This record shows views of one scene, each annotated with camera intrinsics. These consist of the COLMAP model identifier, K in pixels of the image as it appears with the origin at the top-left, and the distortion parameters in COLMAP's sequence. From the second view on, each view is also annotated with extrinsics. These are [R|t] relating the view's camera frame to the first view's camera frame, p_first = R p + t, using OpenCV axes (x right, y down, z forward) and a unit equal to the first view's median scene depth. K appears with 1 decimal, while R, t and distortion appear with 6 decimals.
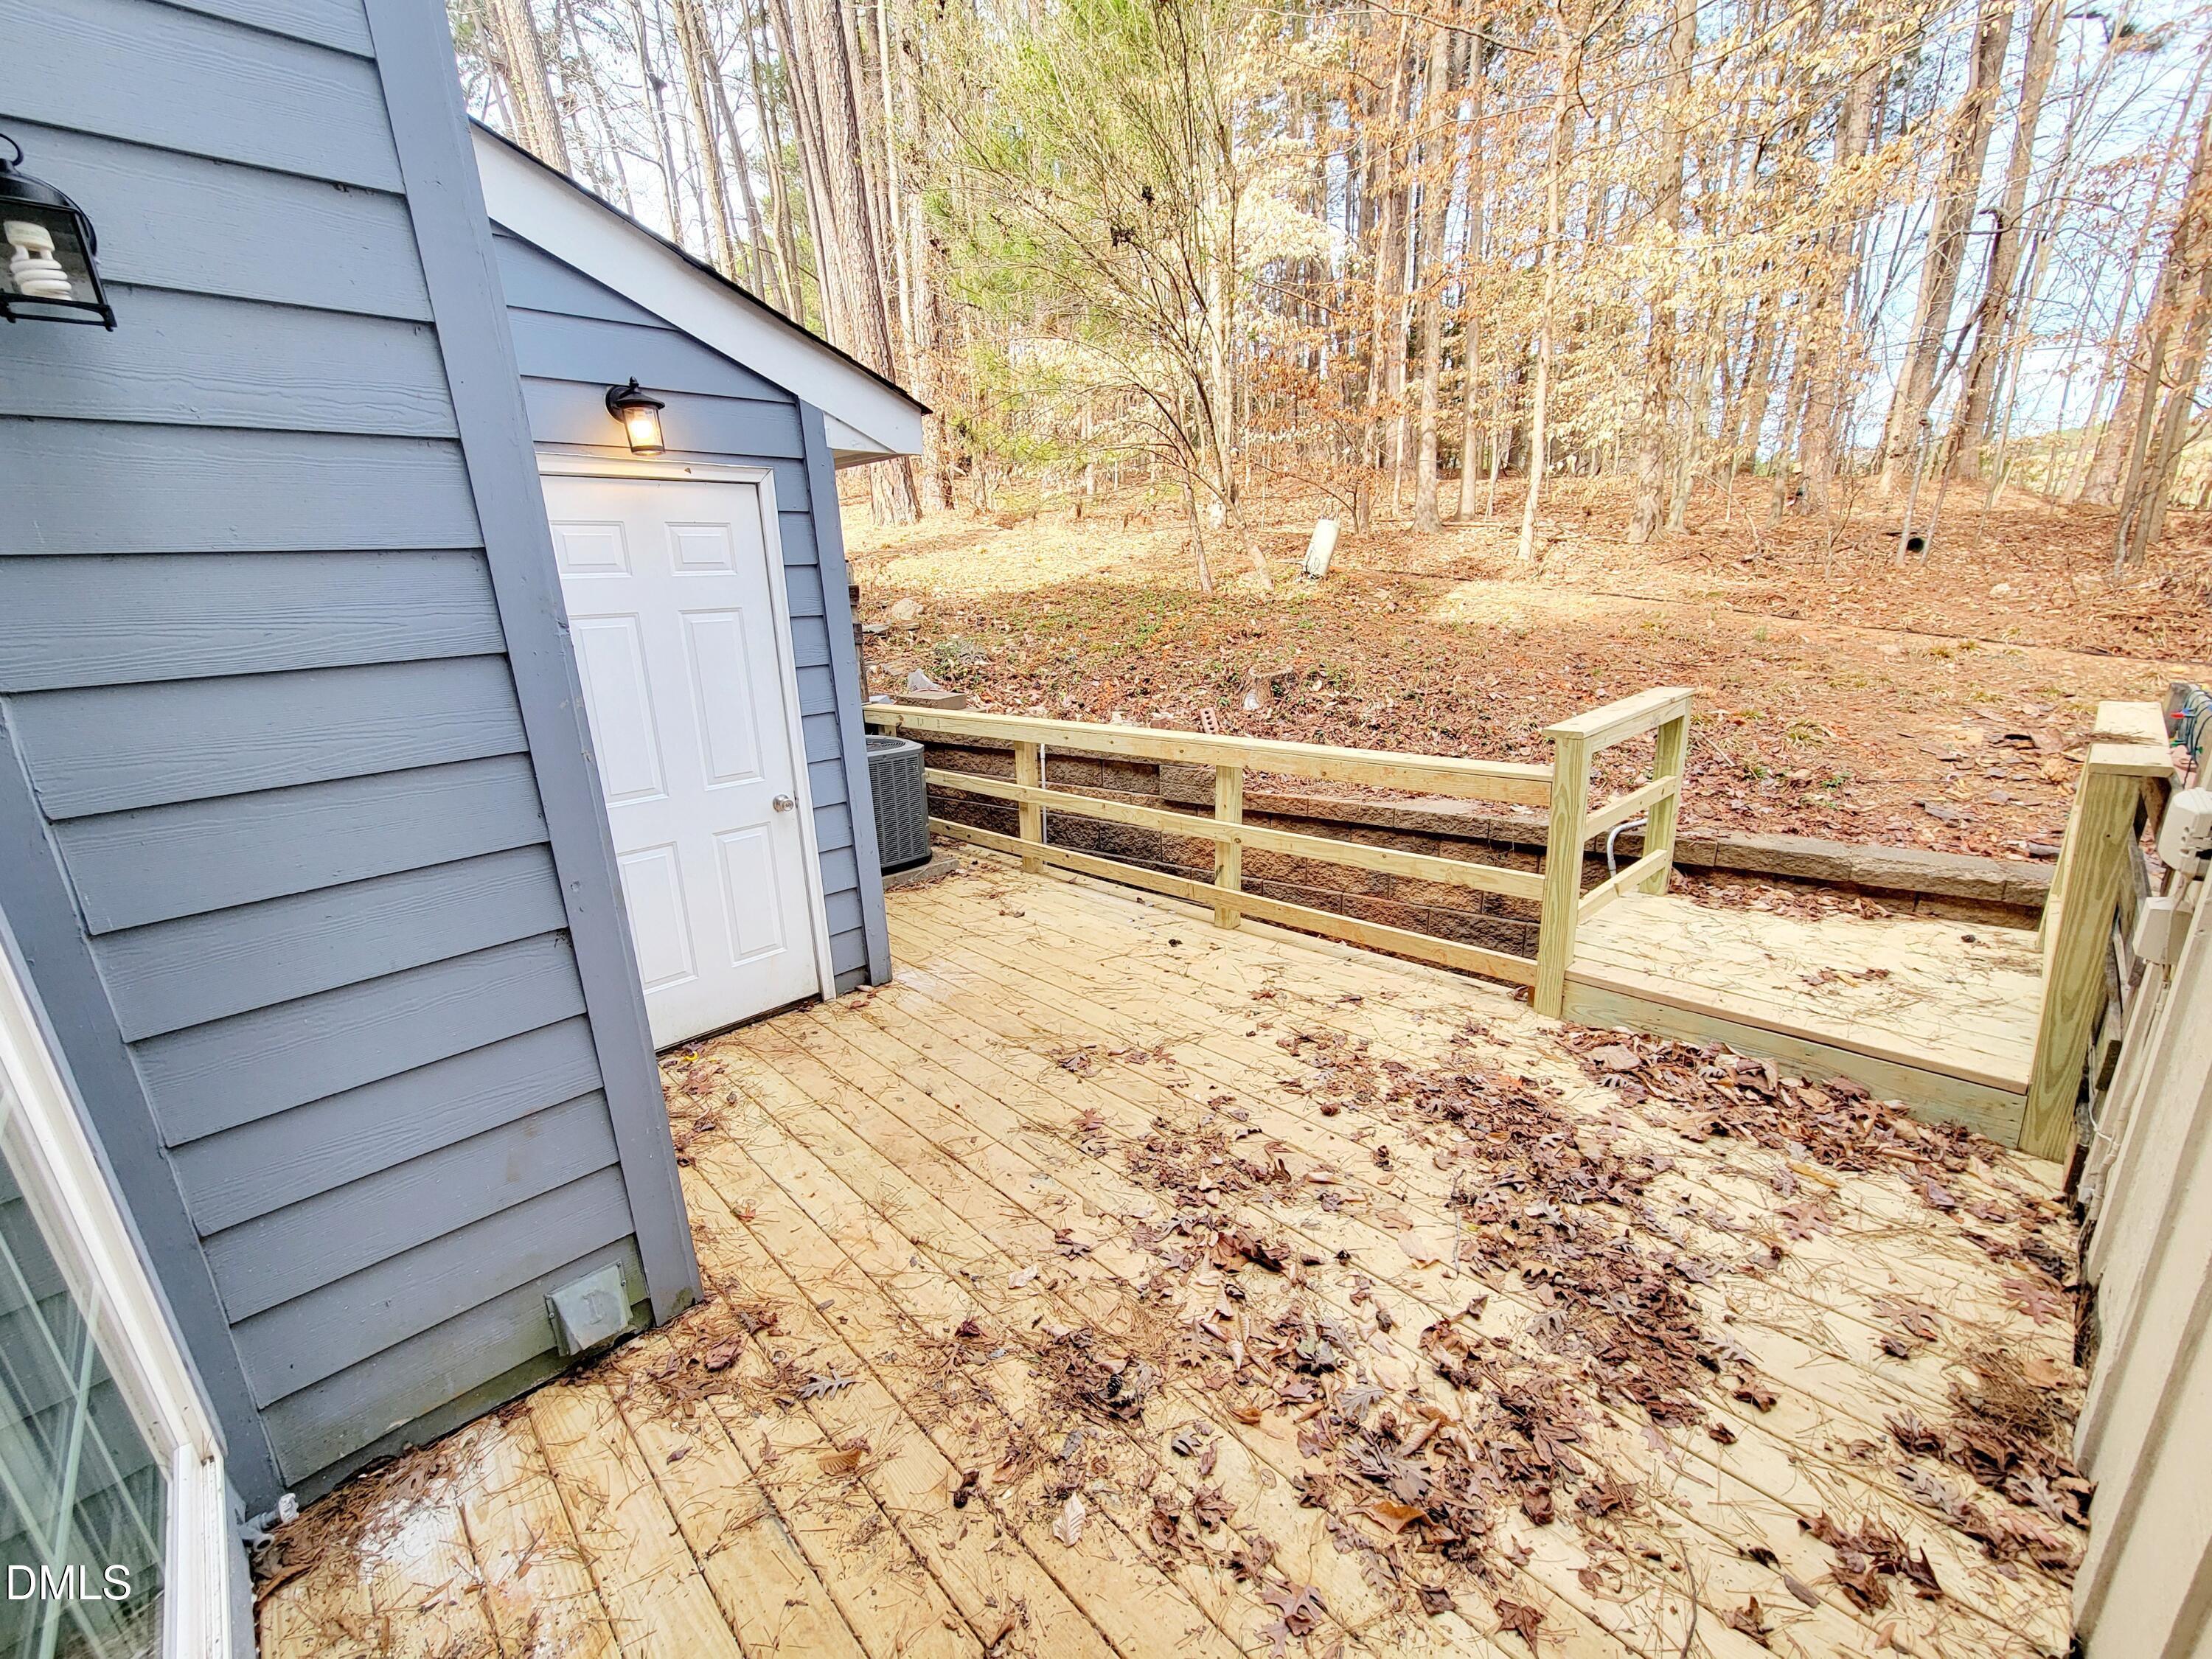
lens RADIAL K [[900.4, 0, 1093.9], [0, 900.4, 831.8], [0, 0, 1]] dist [0.001697, -0.000848]
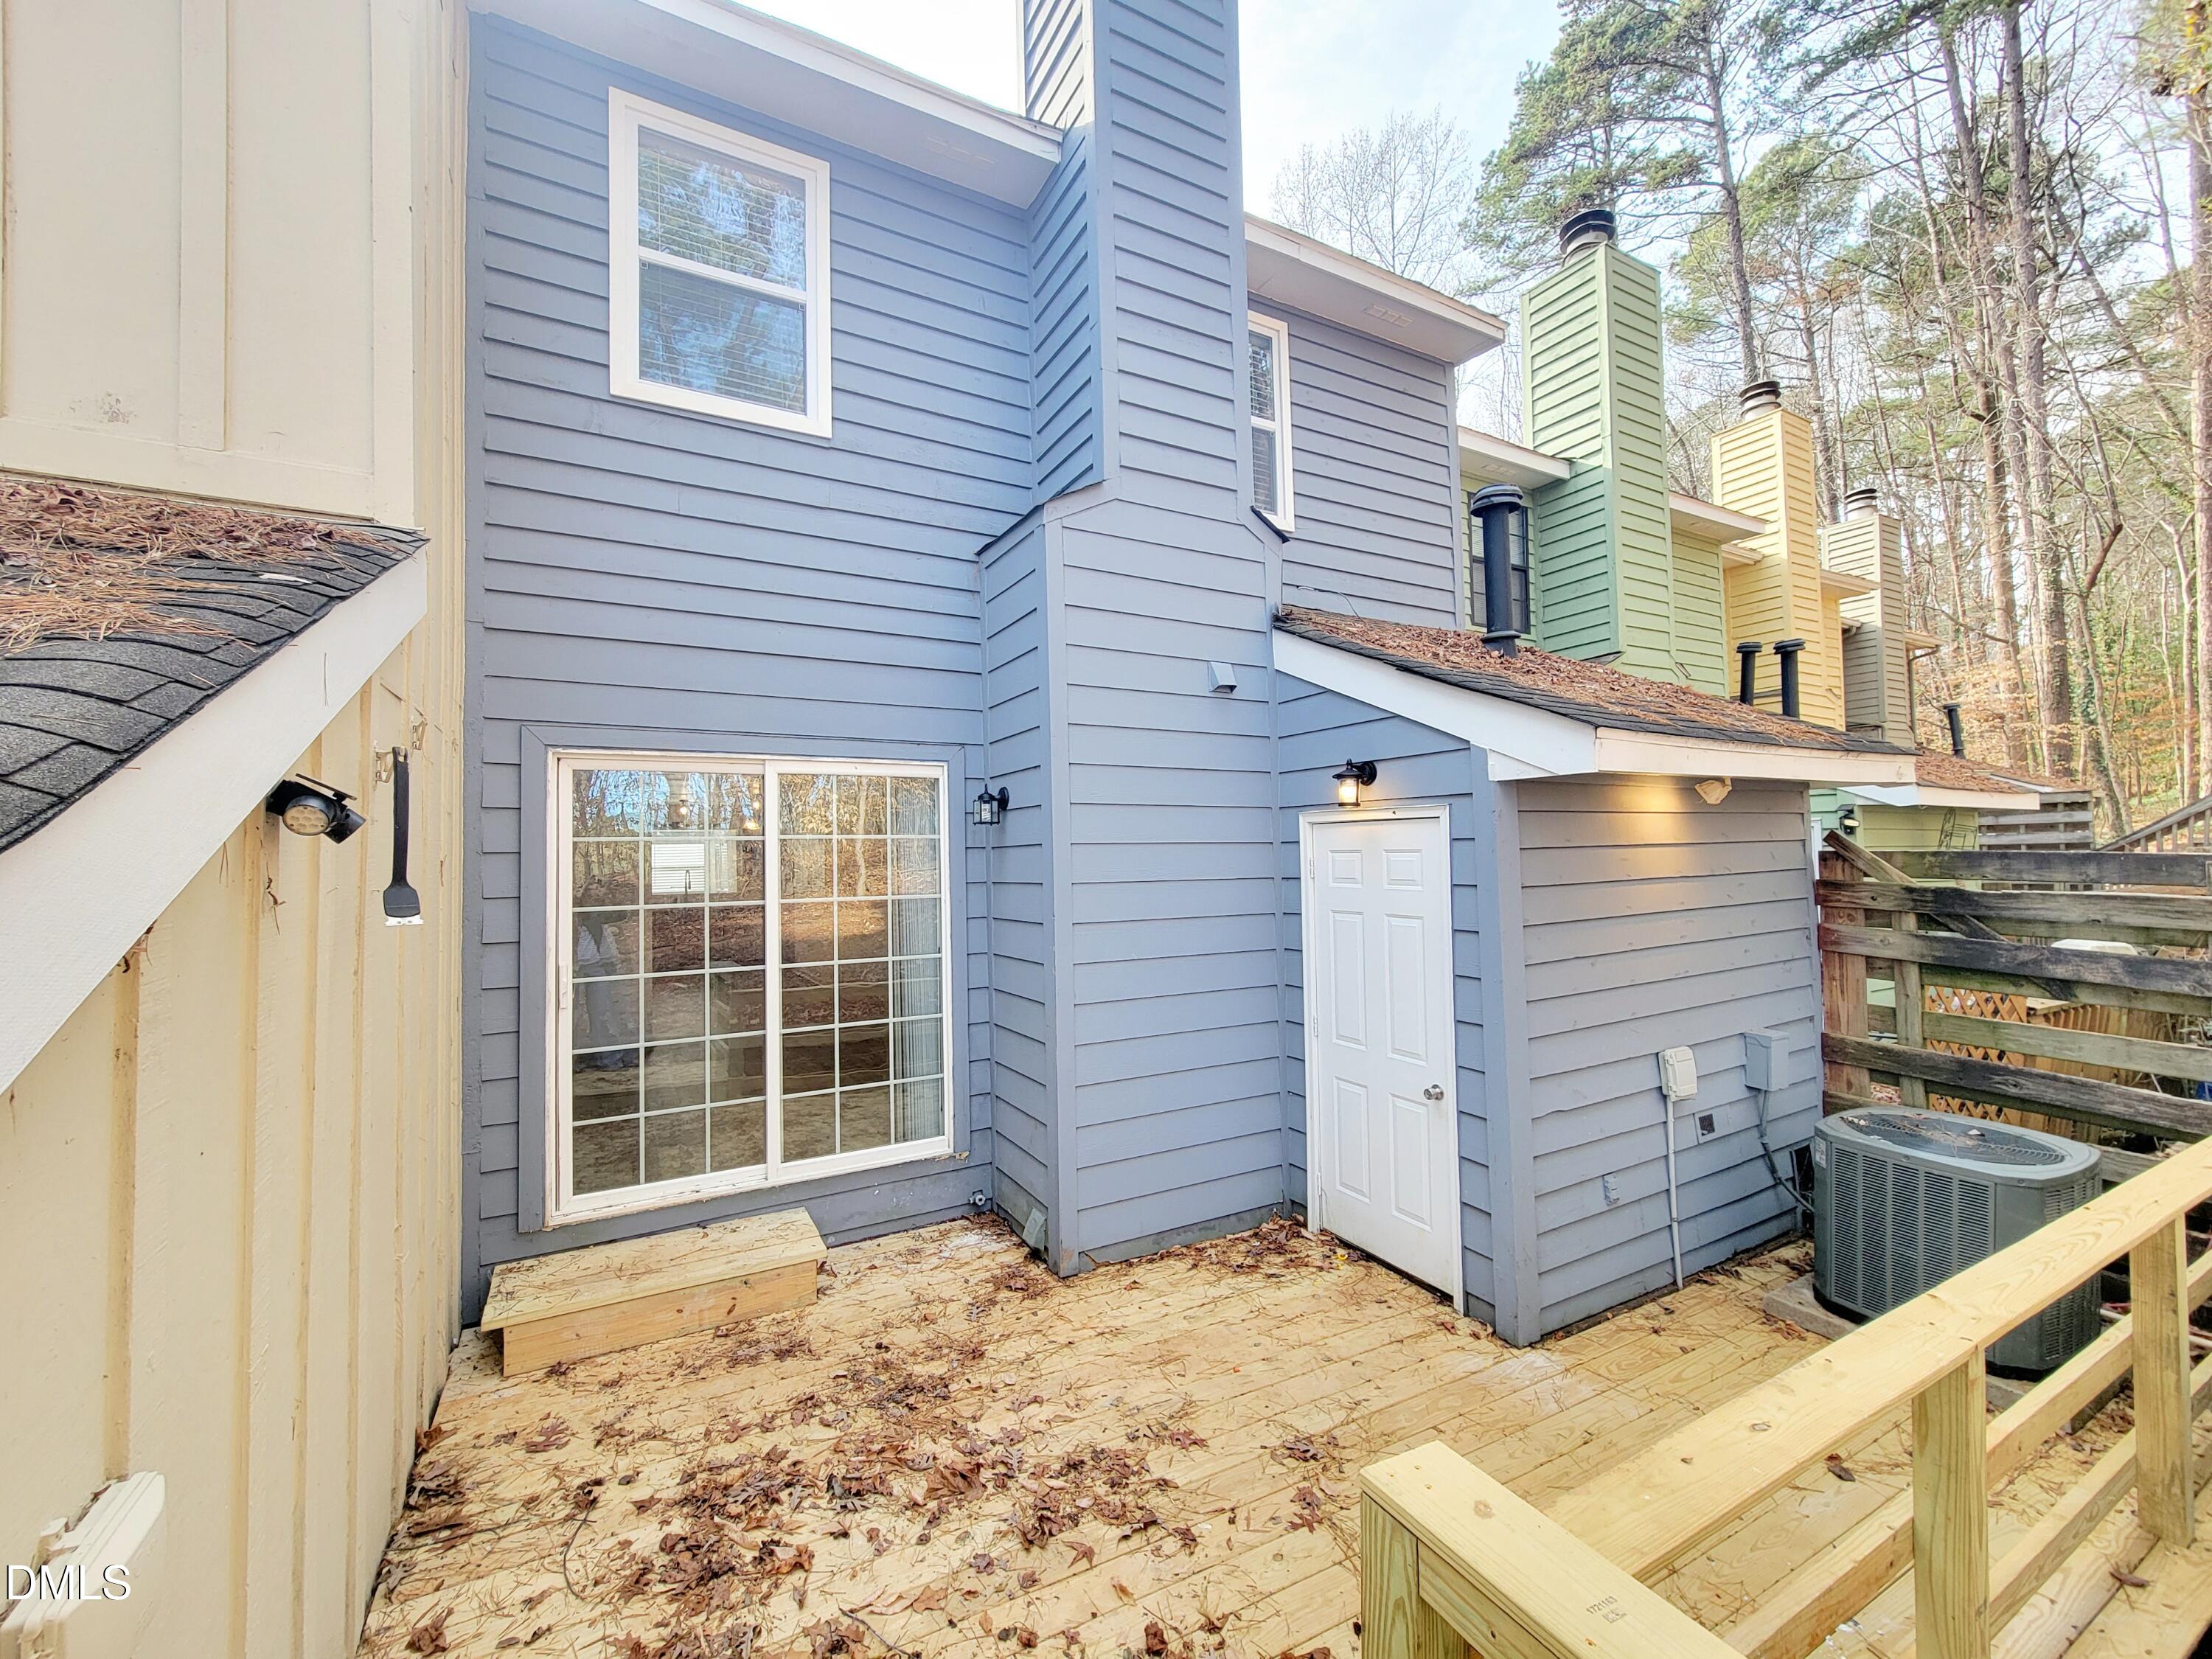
lens RADIAL K [[900.4, 0, 1093.9], [0, 900.4, 831.8], [0, 0, 1]] dist [0.001697, -0.000848]
pose [[-0.260262, 0.012752, -0.965454, 1.206447], [-0.245568, 0.966158, 0.078960, -0.478355], [0.933788, 0.257635, -0.248323, 1.192432]]
